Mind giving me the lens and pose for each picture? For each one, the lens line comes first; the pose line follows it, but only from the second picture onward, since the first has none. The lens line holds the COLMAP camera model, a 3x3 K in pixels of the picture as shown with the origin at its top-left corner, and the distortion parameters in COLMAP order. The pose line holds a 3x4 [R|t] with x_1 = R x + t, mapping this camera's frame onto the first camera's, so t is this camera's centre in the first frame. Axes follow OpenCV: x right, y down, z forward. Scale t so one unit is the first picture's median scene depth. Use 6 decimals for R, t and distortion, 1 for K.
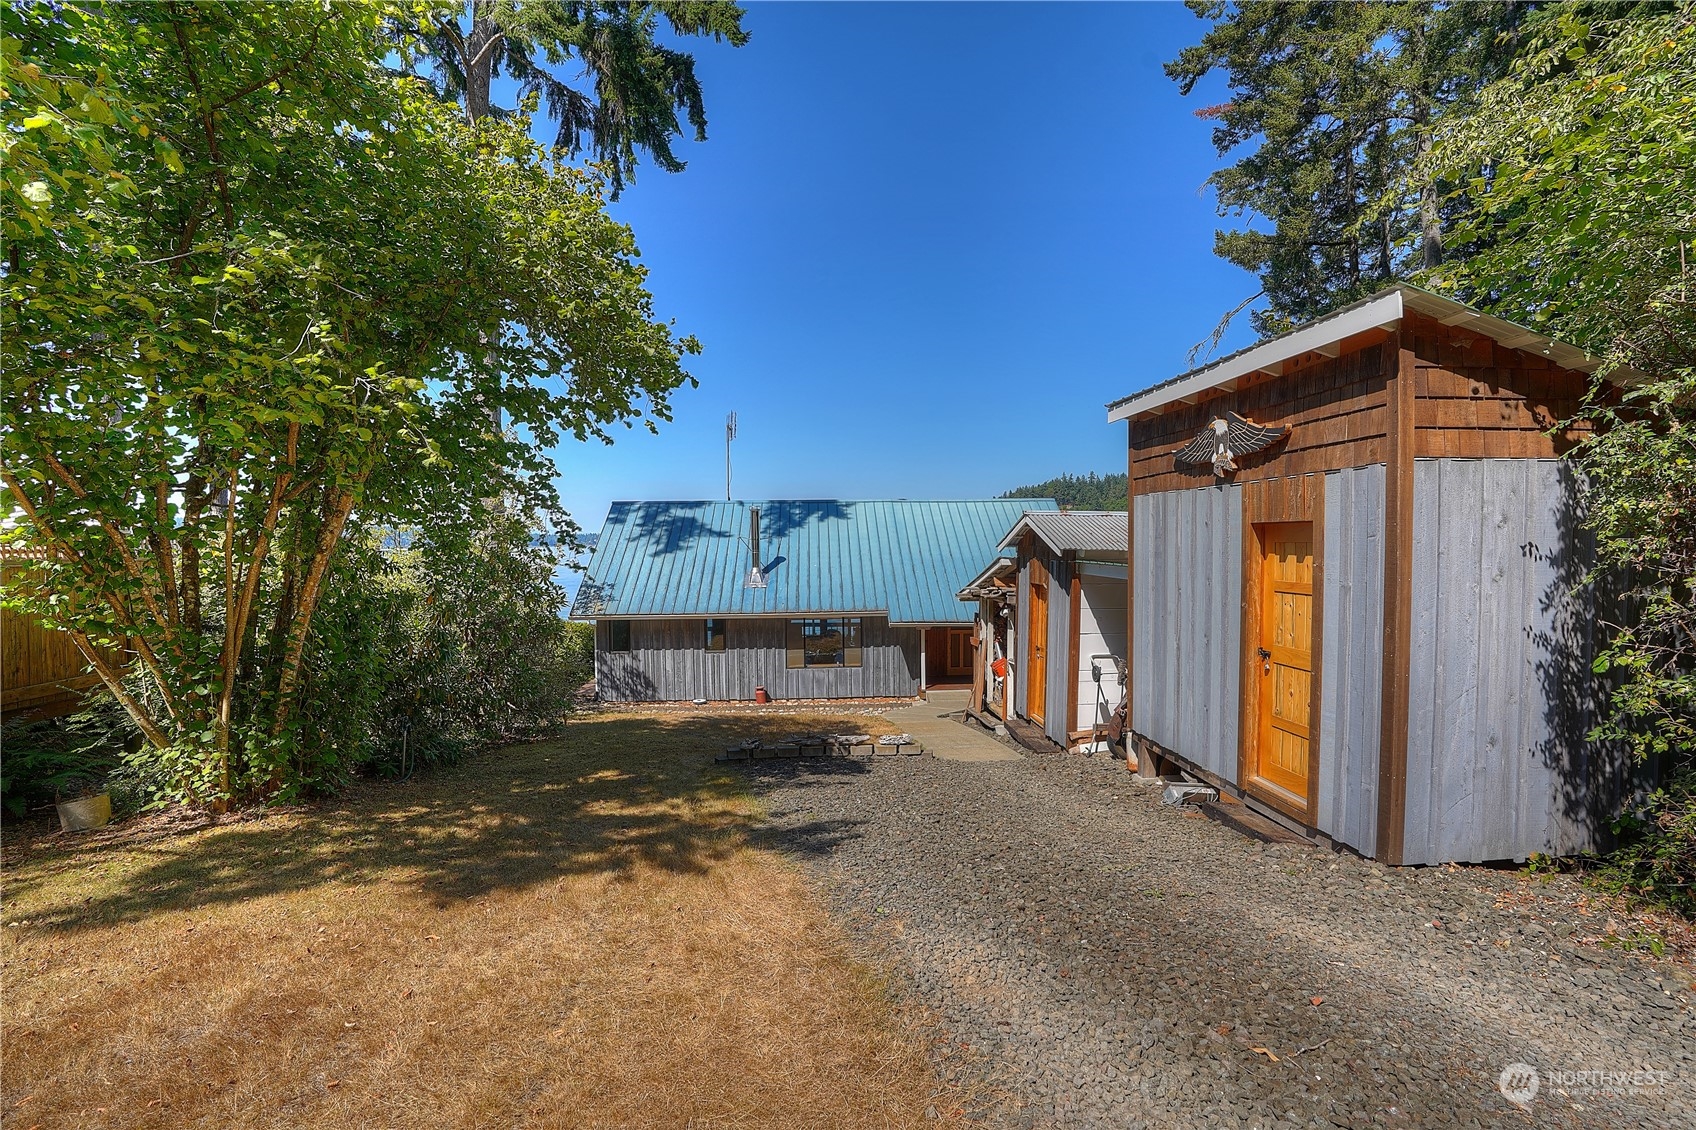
lens RADIAL K [[791.2, 0, 851.1], [0, 791.2, 572.7], [0, 0, 1]] dist [-0.073704, 0.032446]
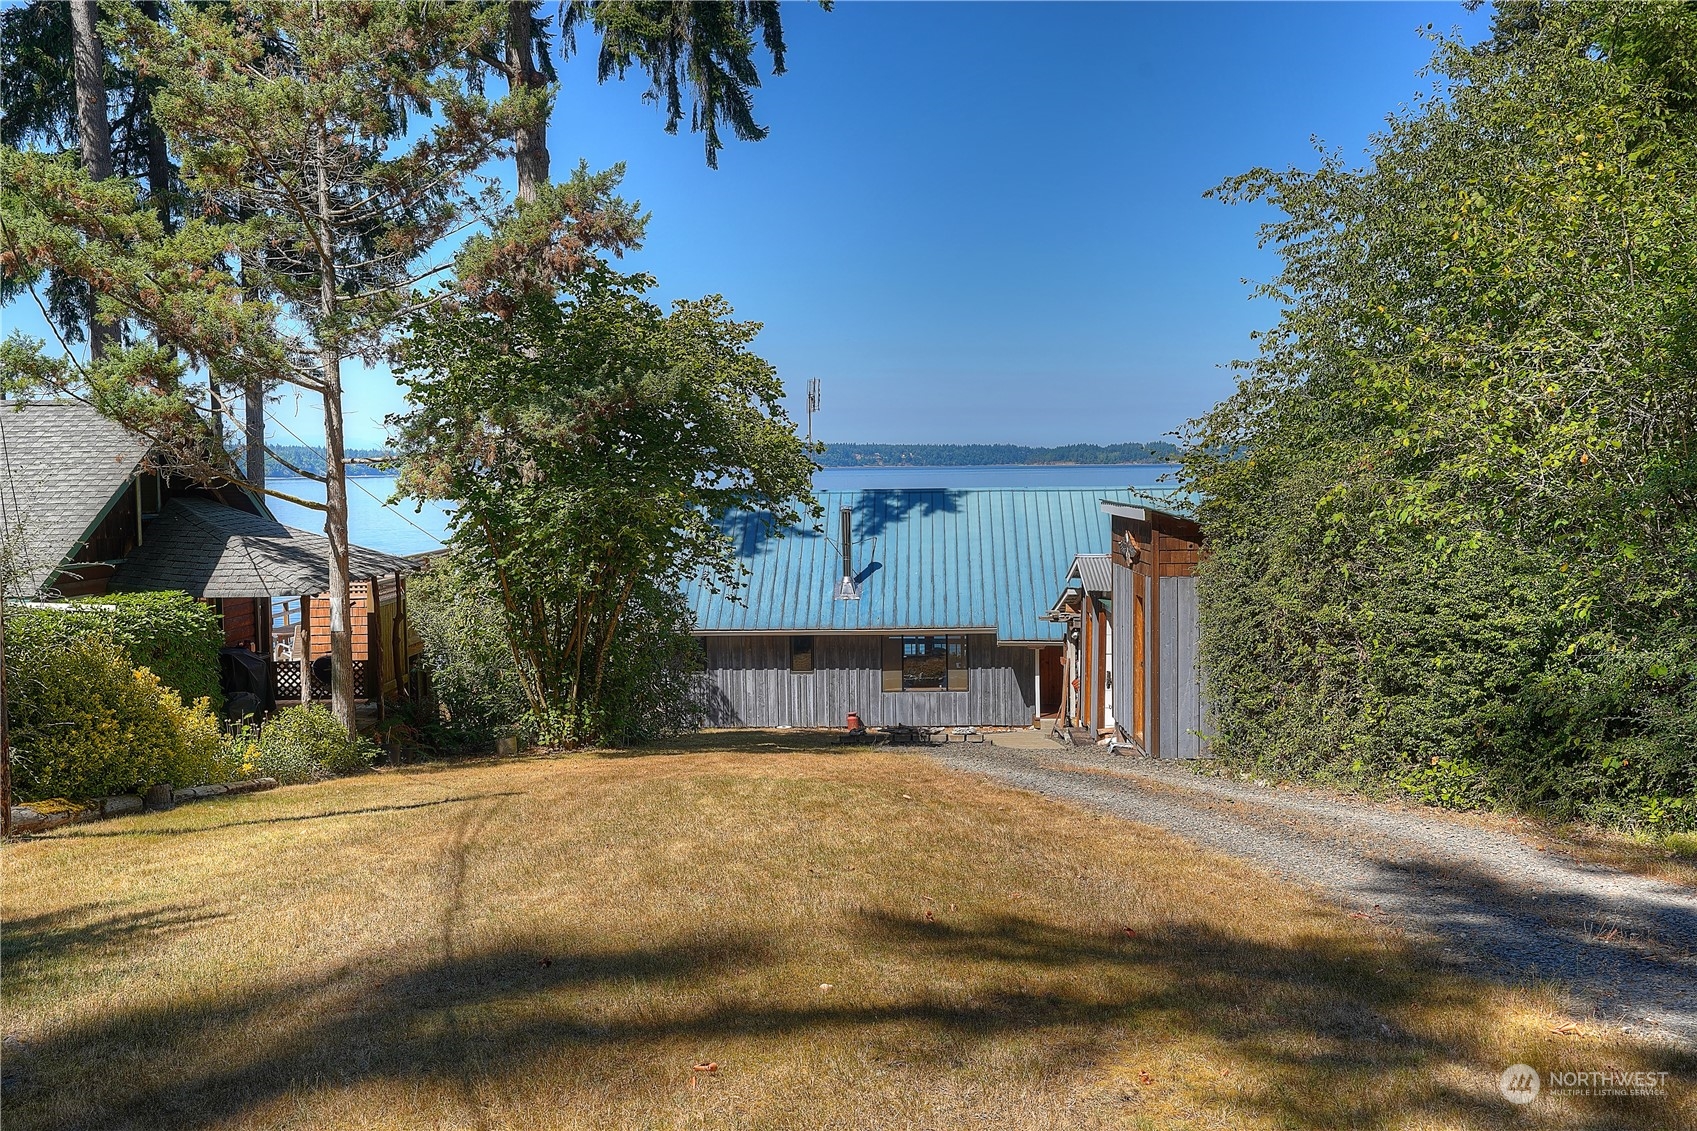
lens RADIAL K [[1661.8, 0, 848.2], [0, 1661.8, 563.7], [0, 0, 1]] dist [0.000785, -0.000405]
pose [[0.994956, 0.002700, -0.100278, 0.100159], [-0.000451, 0.999748, 0.022446, -0.096059], [0.100314, -0.022288, 0.994706, -1.280536]]
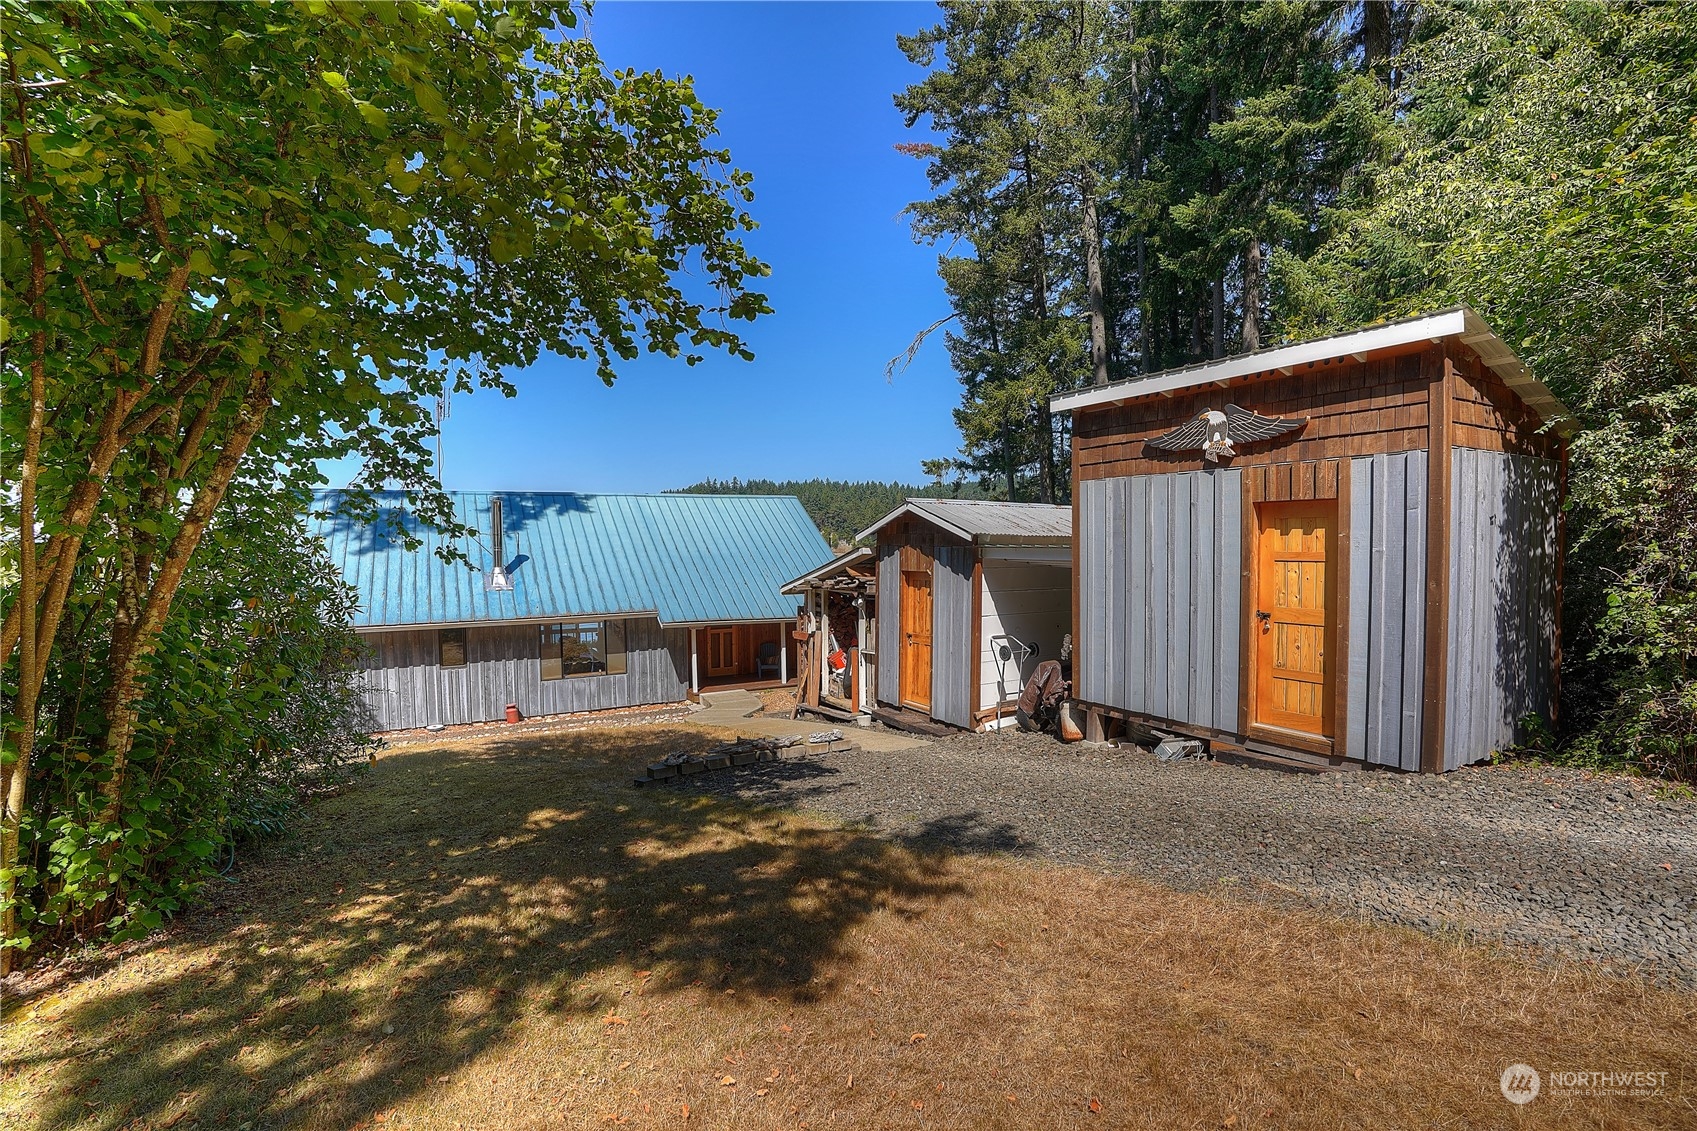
lens RADIAL K [[791.6, 0, 851.6], [0, 791.6, 573.2], [0, 0, 1]] dist [-0.073704, 0.032446]
pose [[0.900139, -0.017901, 0.435234, -0.224466], [0.020099, 0.999798, -0.000446, 0.012835], [-0.435139, 0.009150, 0.900317, 0.096523]]
